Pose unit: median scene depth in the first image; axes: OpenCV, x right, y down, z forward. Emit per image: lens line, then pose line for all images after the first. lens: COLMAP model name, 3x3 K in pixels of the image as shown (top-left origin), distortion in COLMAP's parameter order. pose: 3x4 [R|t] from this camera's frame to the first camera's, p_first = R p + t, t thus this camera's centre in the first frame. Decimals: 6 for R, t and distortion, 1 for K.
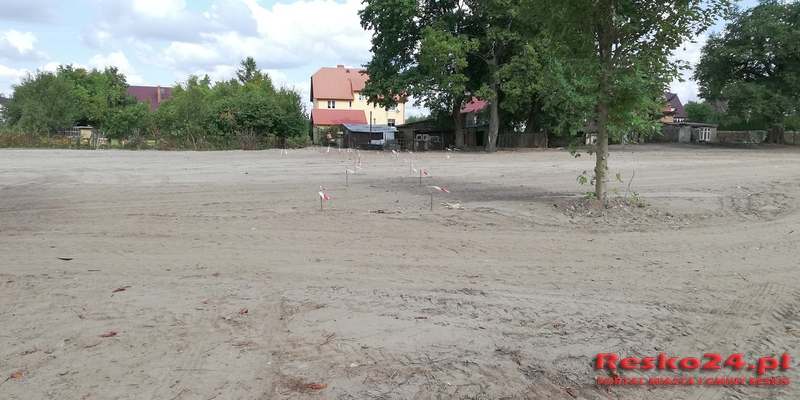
lens RADIAL K [[598.3, 0, 401.2], [0, 598.3, 203.3], [0, 0, 1]] dist [0.015349, -0.019735]
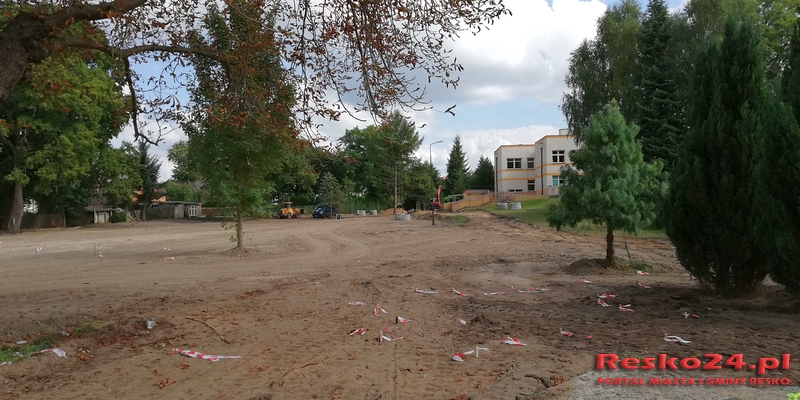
lens RADIAL K [[598.3, 0, 402.2], [0, 598.3, 200.8], [0, 0, 1]] dist [0.015349, -0.019735]
pose [[0.664923, -0.008763, 0.746860, -0.145494], [0.105533, 0.991002, -0.082328, 0.010282], [-0.739418, 0.133560, 0.659865, -0.134911]]
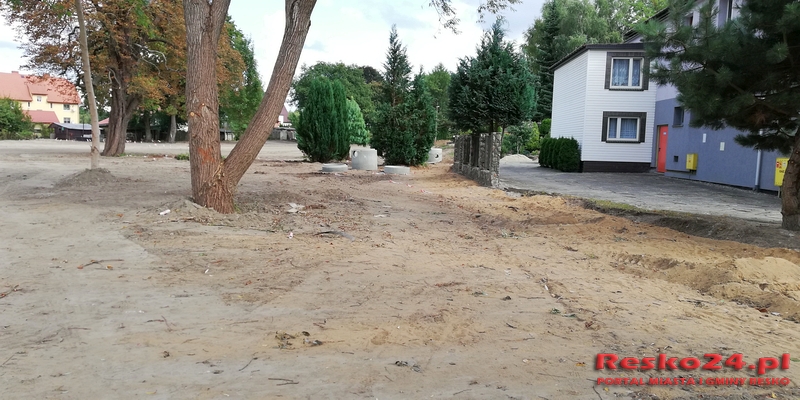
lens RADIAL K [[598.3, 0, 399.0], [0, 598.3, 201.6], [0, 0, 1]] dist [0.015349, -0.019735]
pose [[0.833422, -0.044625, 0.550833, -0.232322], [0.043250, 0.998944, 0.015489, 0.075229], [-0.550943, 0.010914, 0.834472, -0.713285]]
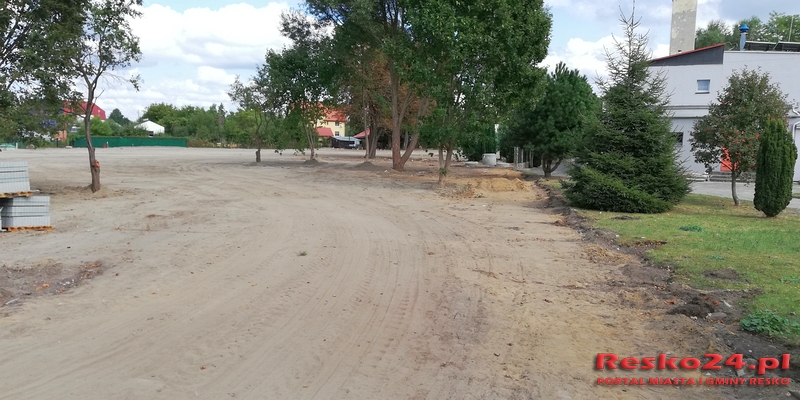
lens RADIAL K [[598.3, 0, 399.8], [0, 598.3, 199.9], [0, 0, 1]] dist [0.015349, -0.019735]
pose [[0.979601, -0.010005, 0.200706, -0.329888], [0.011527, 0.999913, -0.006414, 0.122390], [-0.200624, 0.008597, 0.979631, -1.290538]]
